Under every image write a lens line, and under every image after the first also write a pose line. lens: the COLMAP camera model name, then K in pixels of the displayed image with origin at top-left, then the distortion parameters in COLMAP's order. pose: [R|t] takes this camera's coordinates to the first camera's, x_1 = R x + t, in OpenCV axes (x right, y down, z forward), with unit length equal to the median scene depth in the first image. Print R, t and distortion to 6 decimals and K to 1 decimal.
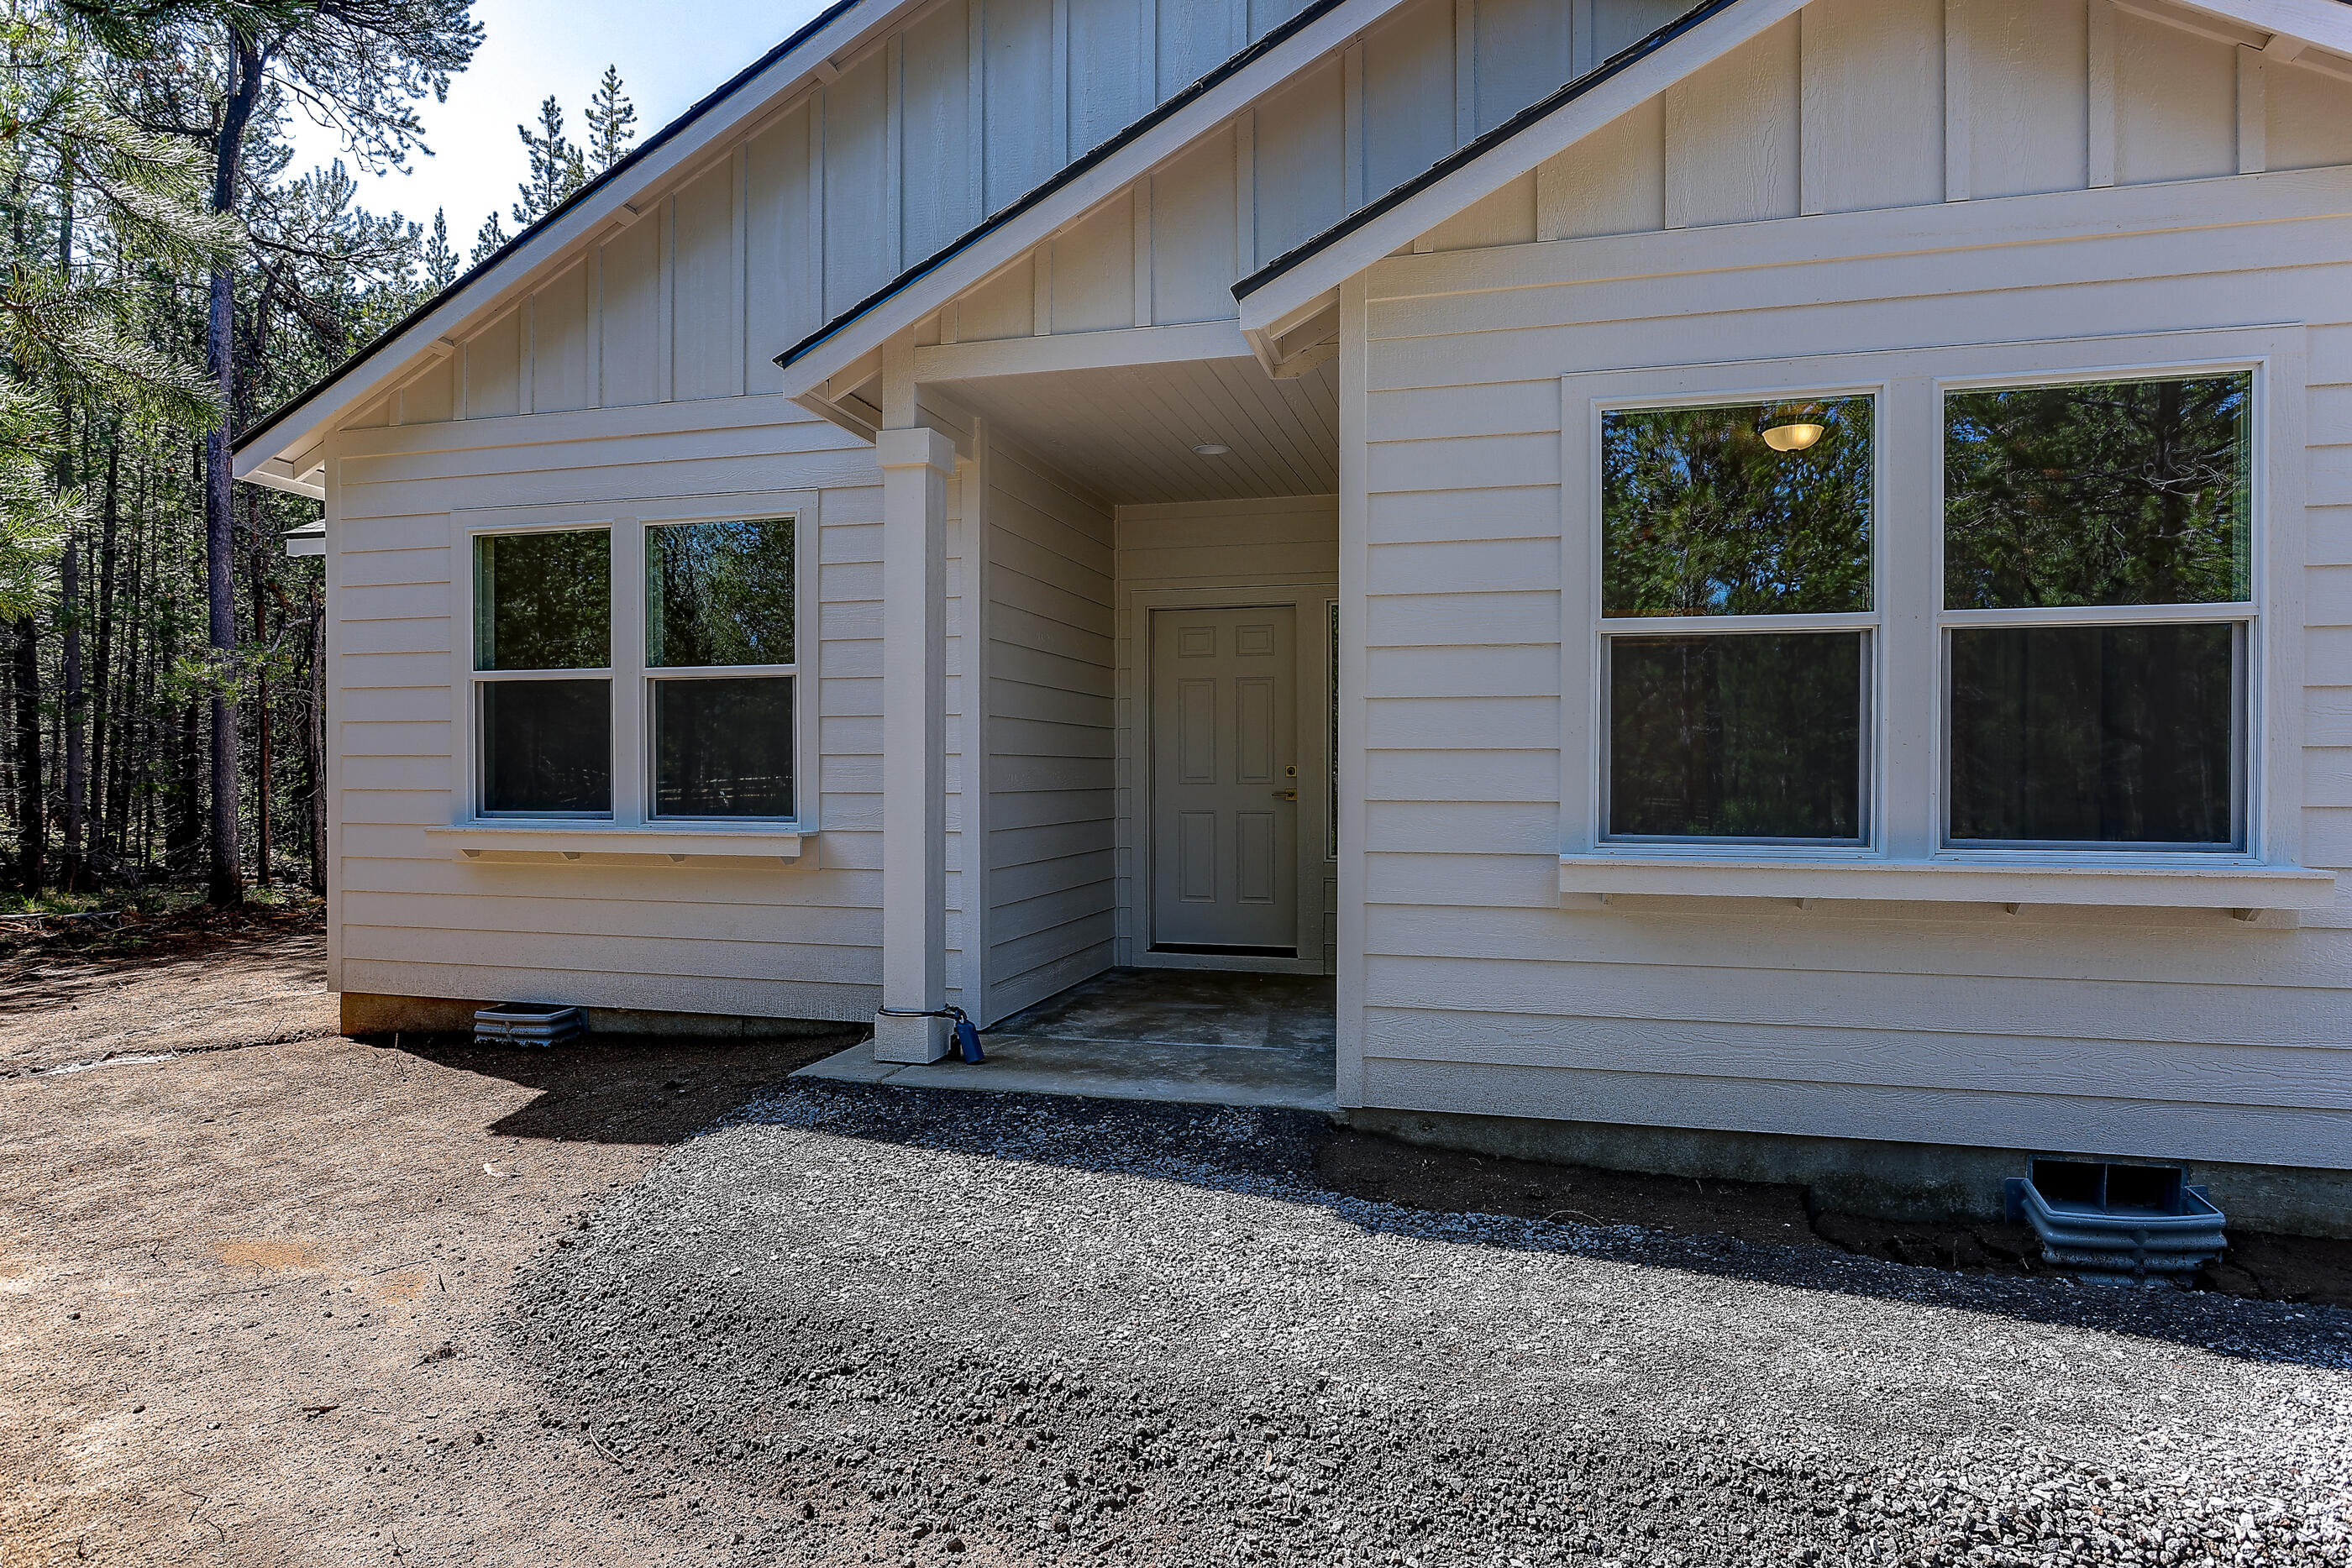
lens RADIAL K [[1371.6, 0, 1176.0], [0, 1371.6, 784.0], [0, 0, 1]] dist [-0.005592, -0.000671]
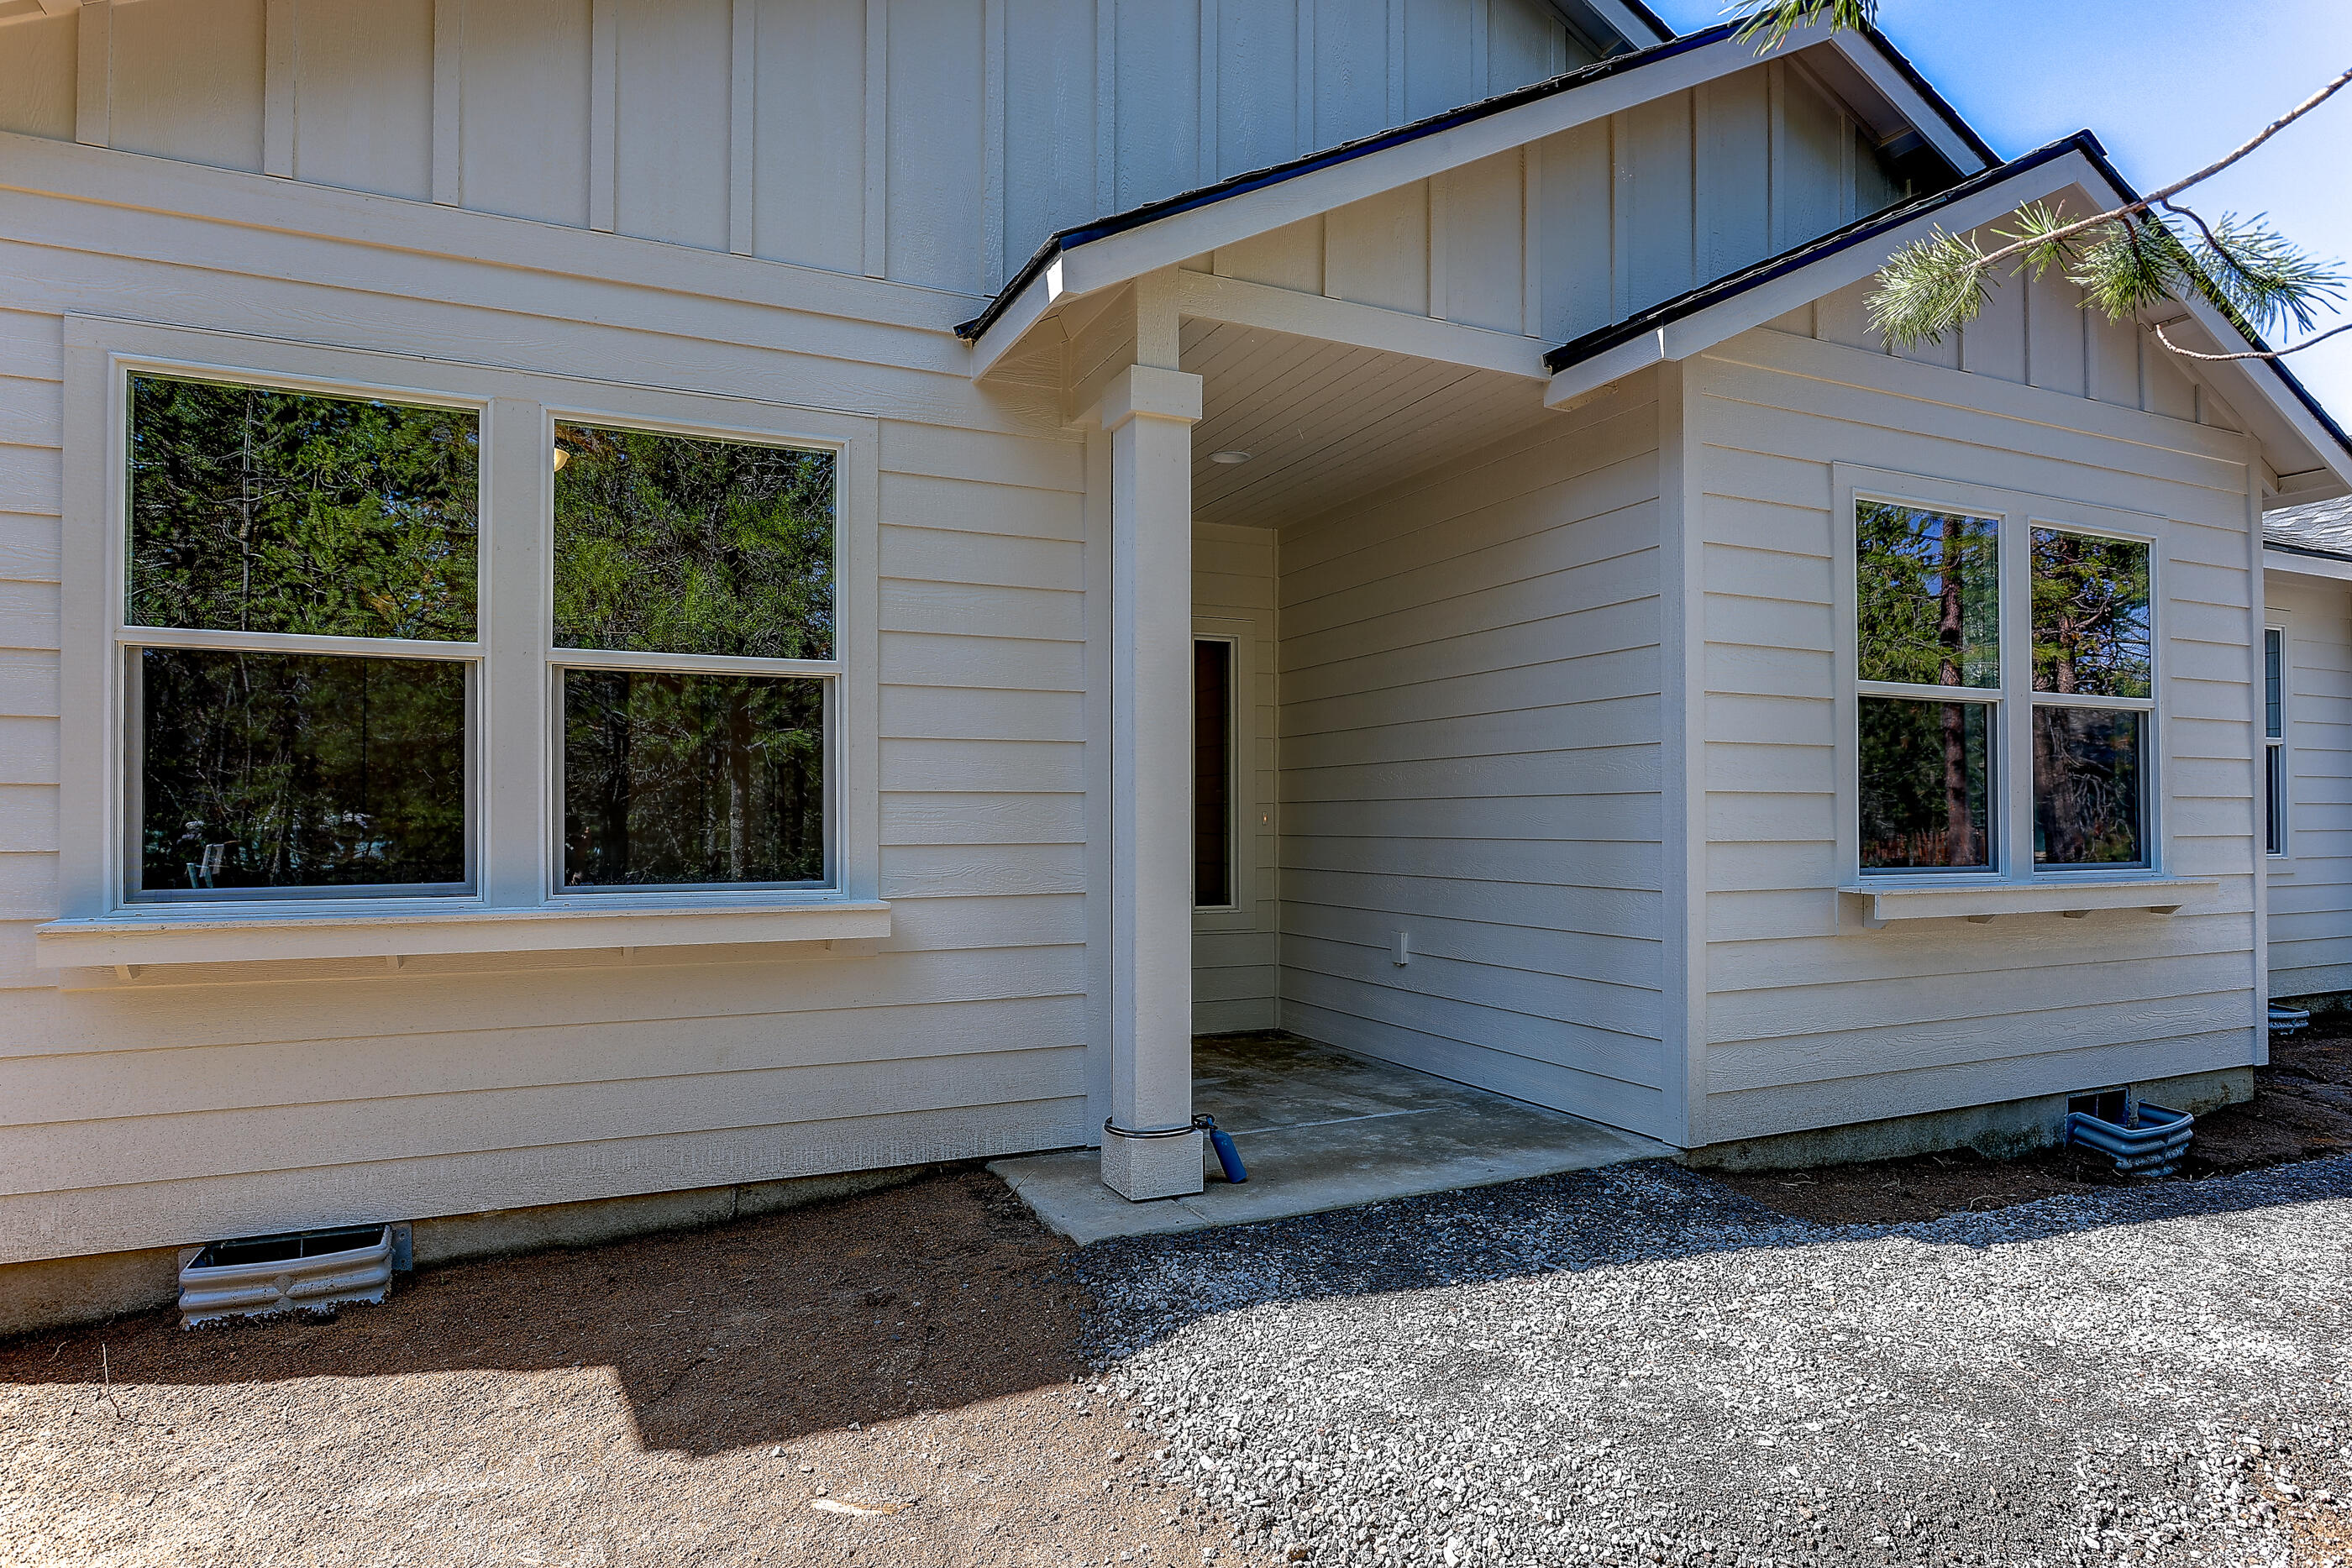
lens RADIAL K [[1371.6, 0, 1176.0], [0, 1371.6, 784.0], [0, 0, 1]] dist [-0.005592, -0.000671]
pose [[0.743180, 0.016581, 0.668886, -0.823509], [0.007544, 0.999422, -0.033157, 0.000471], [-0.669049, 0.029687, 0.742625, 0.497780]]
